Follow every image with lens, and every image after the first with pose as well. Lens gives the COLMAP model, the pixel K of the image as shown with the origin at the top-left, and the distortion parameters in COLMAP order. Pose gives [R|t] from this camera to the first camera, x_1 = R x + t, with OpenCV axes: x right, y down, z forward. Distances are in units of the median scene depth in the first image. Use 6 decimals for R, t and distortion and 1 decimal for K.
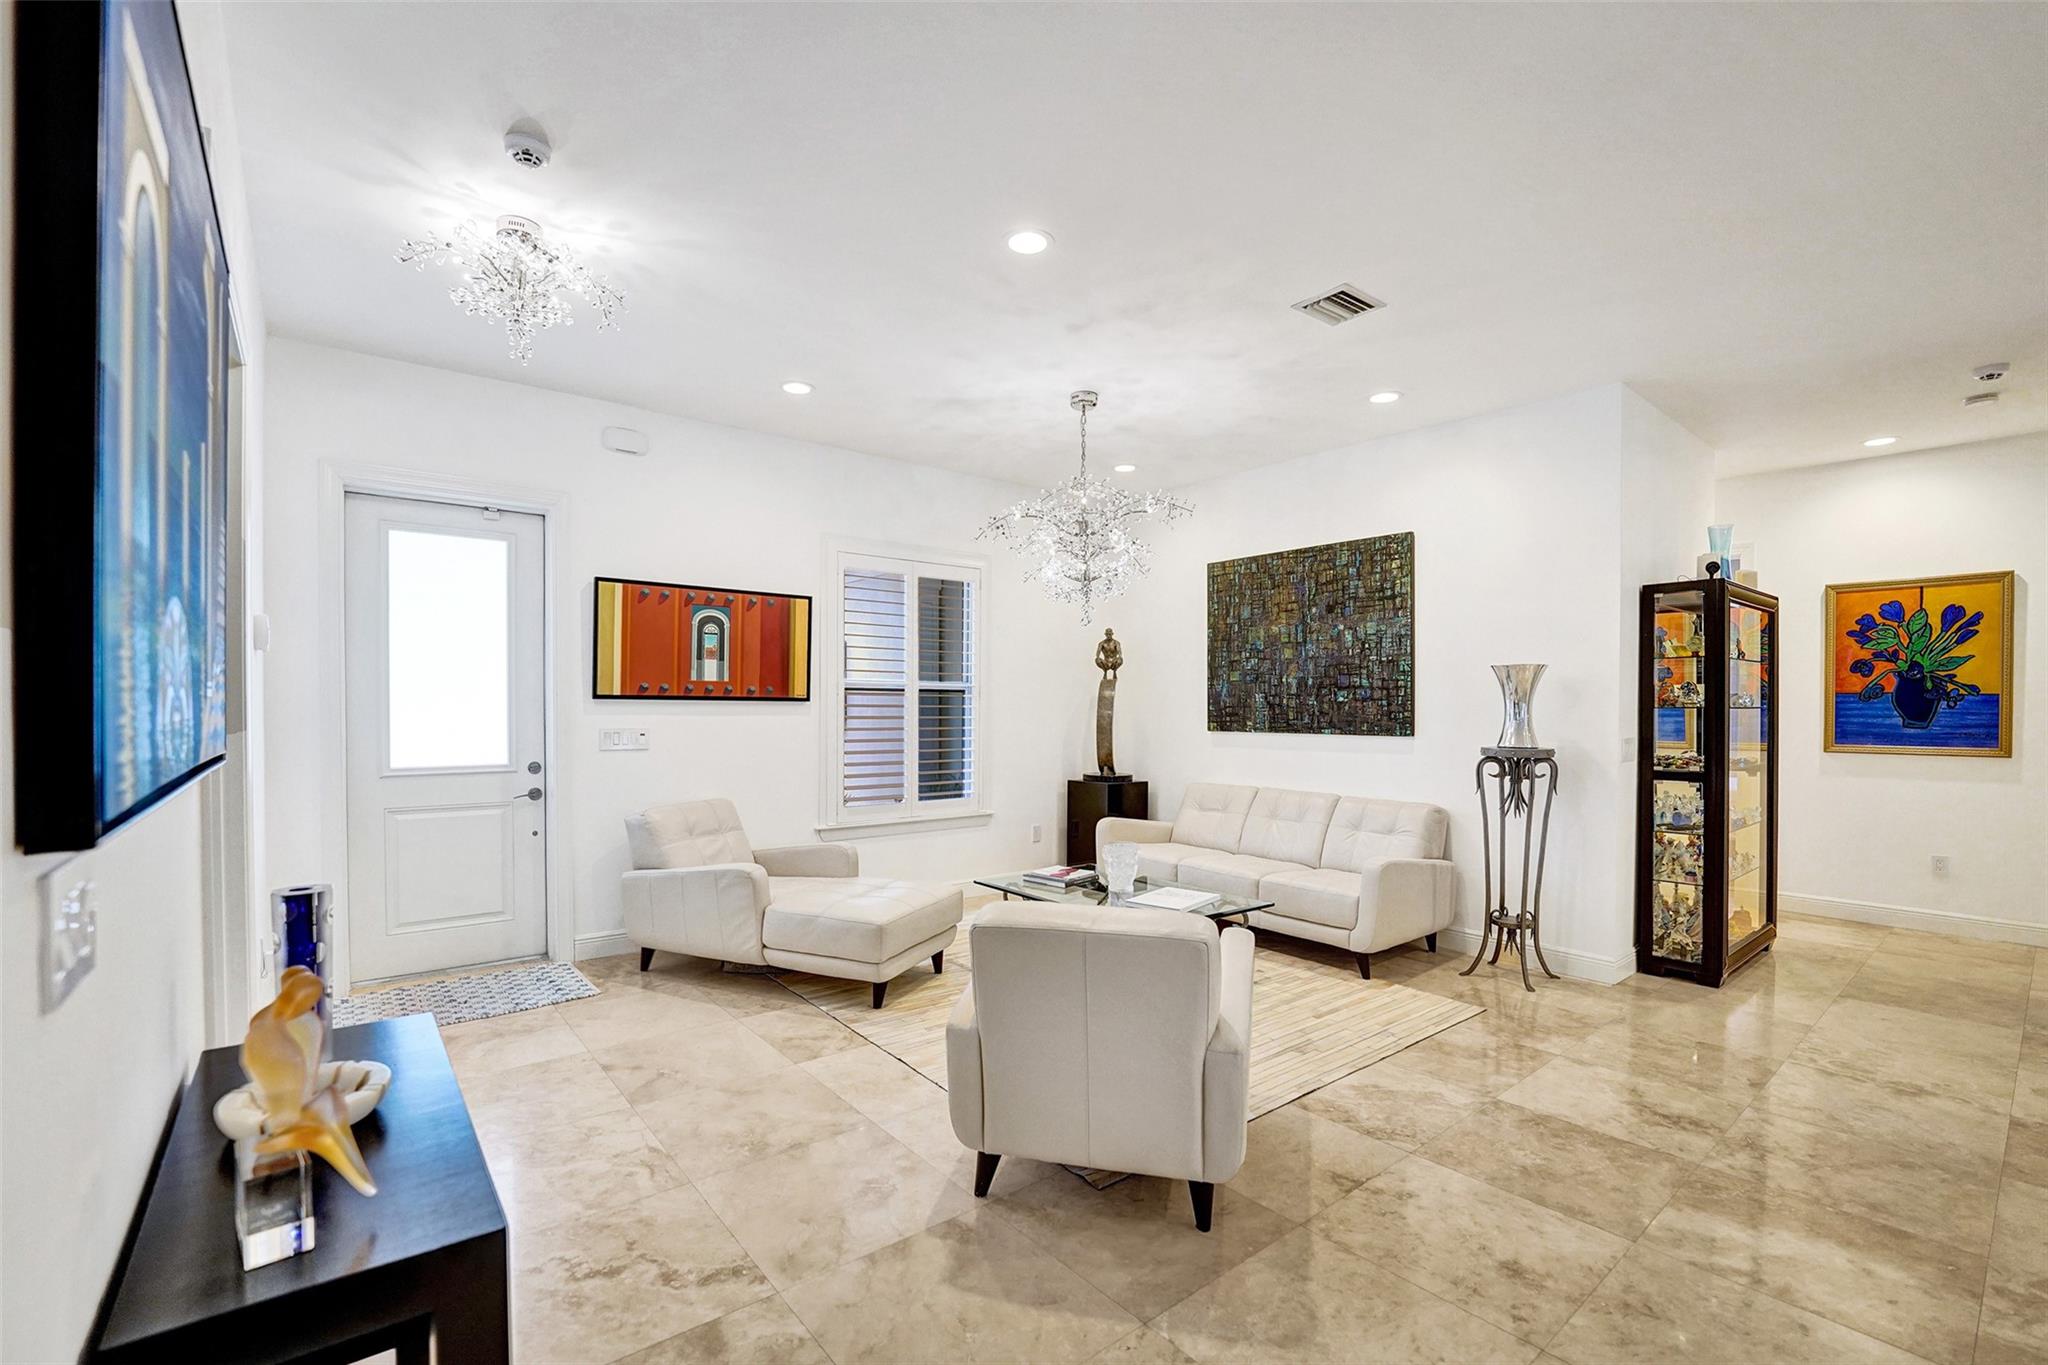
lens RADIAL K [[856.0, 0, 981.1], [0, 856.0, 711.8], [0, 0, 1]] dist [-0.016476, -0.000191]
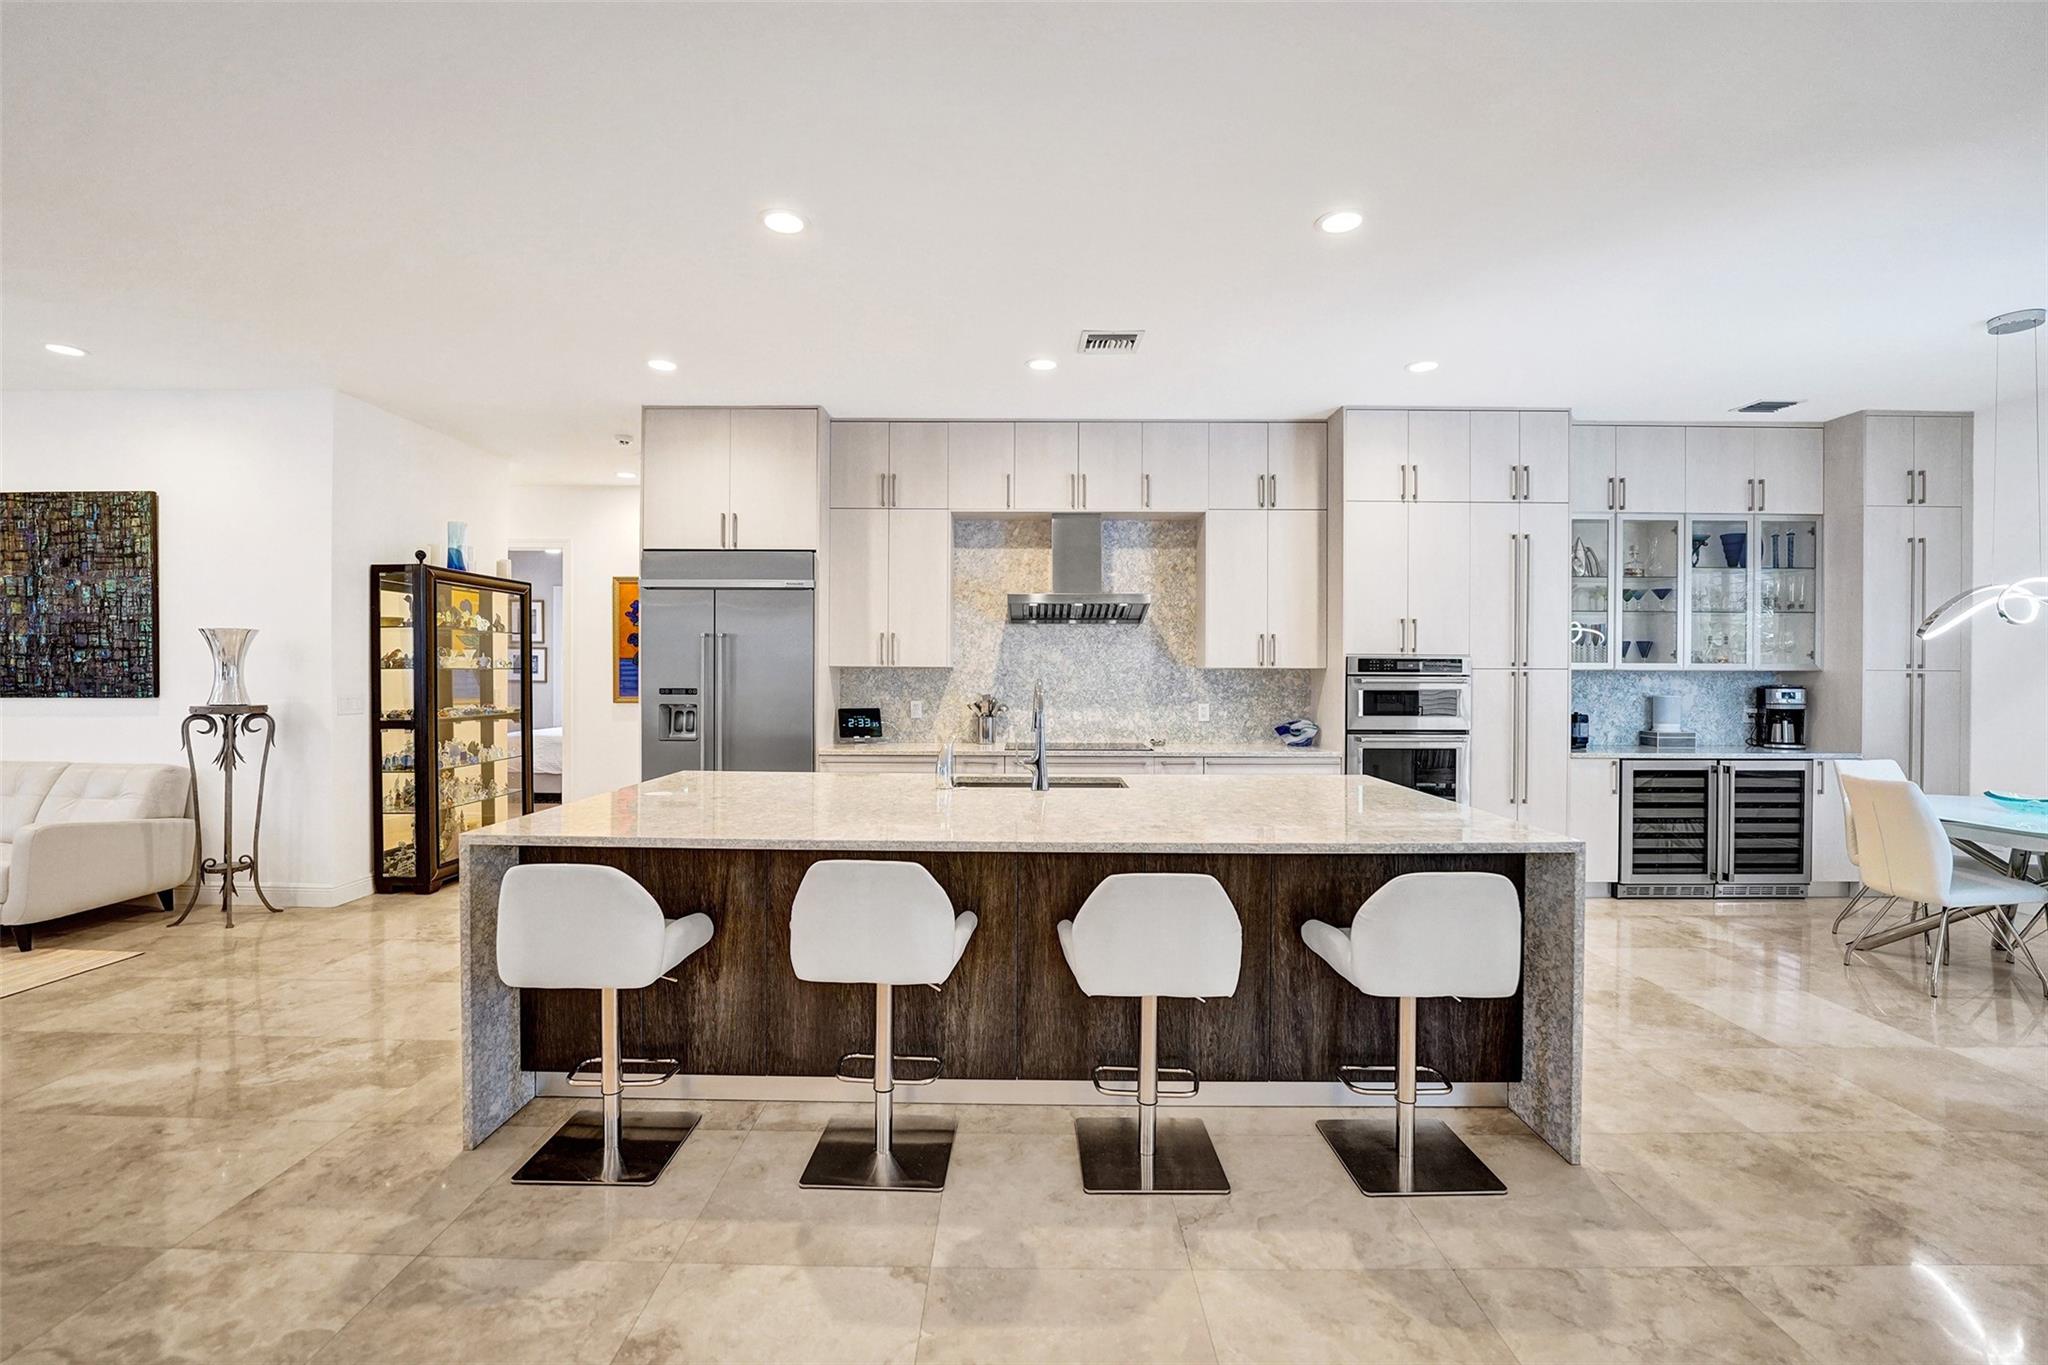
lens RADIAL K [[886.9, 0, 1022.1], [0, 886.9, 677.6], [0, 0, 1]] dist [-0.018415, -0.001981]
pose [[0.621902, -0.007904, 0.783055, 0.340243], [0.006792, 0.999966, 0.004699, 0.007376], [-0.783065, 0.002396, 0.621935, -0.415612]]
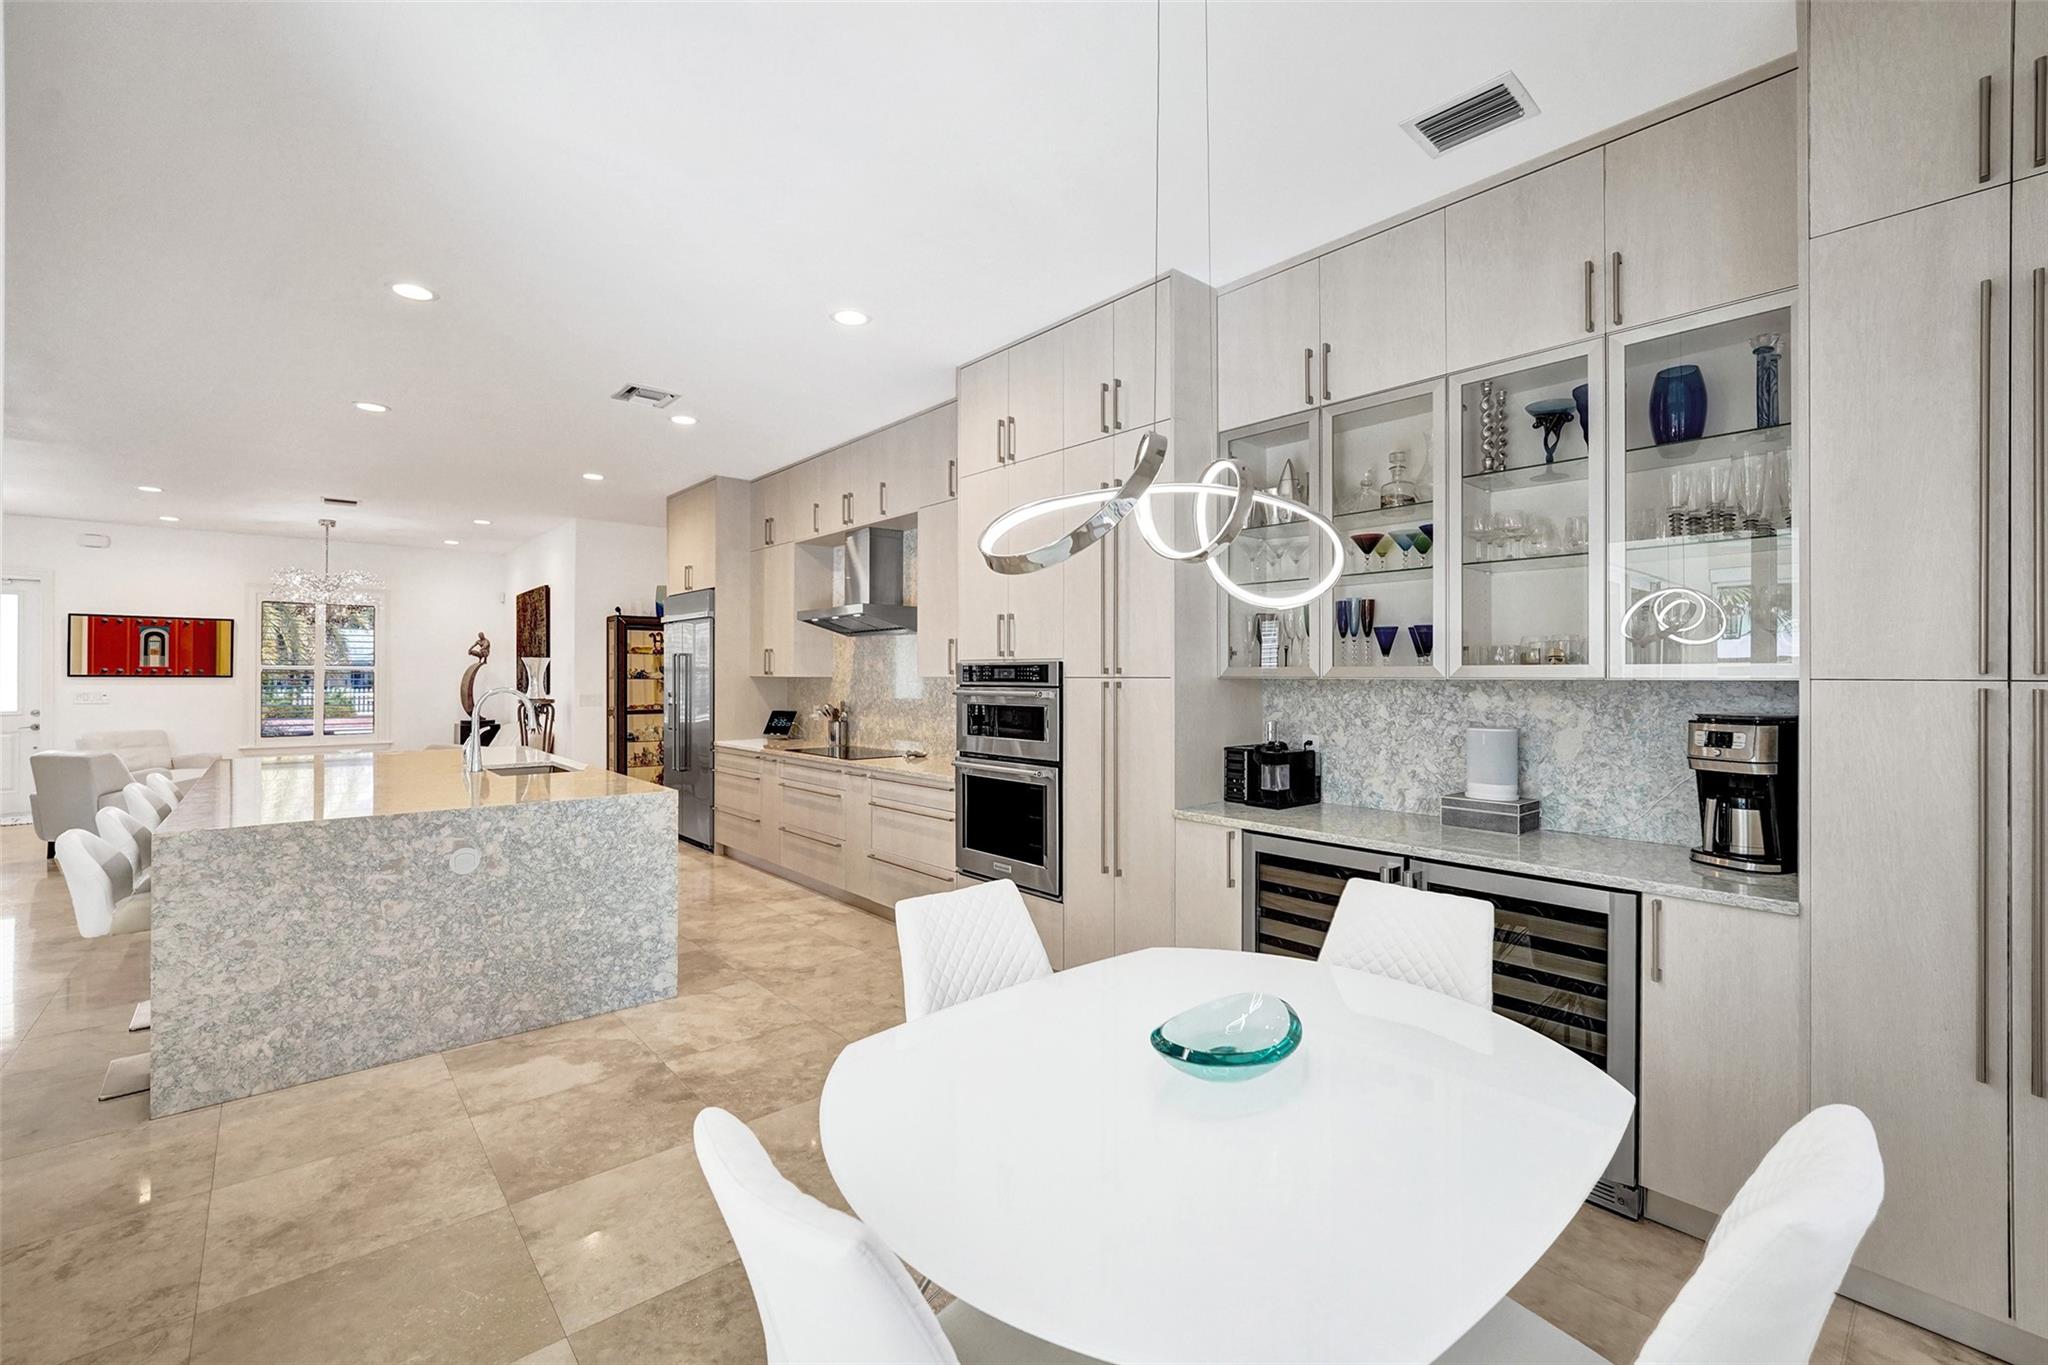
lens RADIAL K [[856.0, 0, 1033.9], [0, 856.0, 675.0], [0, 0, 1]] dist [-0.016476, -0.000191]
pose [[0.997847, -0.004869, 0.065403, 1.442165], [0.005531, 0.999935, -0.009950, 0.010366], [-0.065351, 0.010291, 0.997809, -0.925903]]
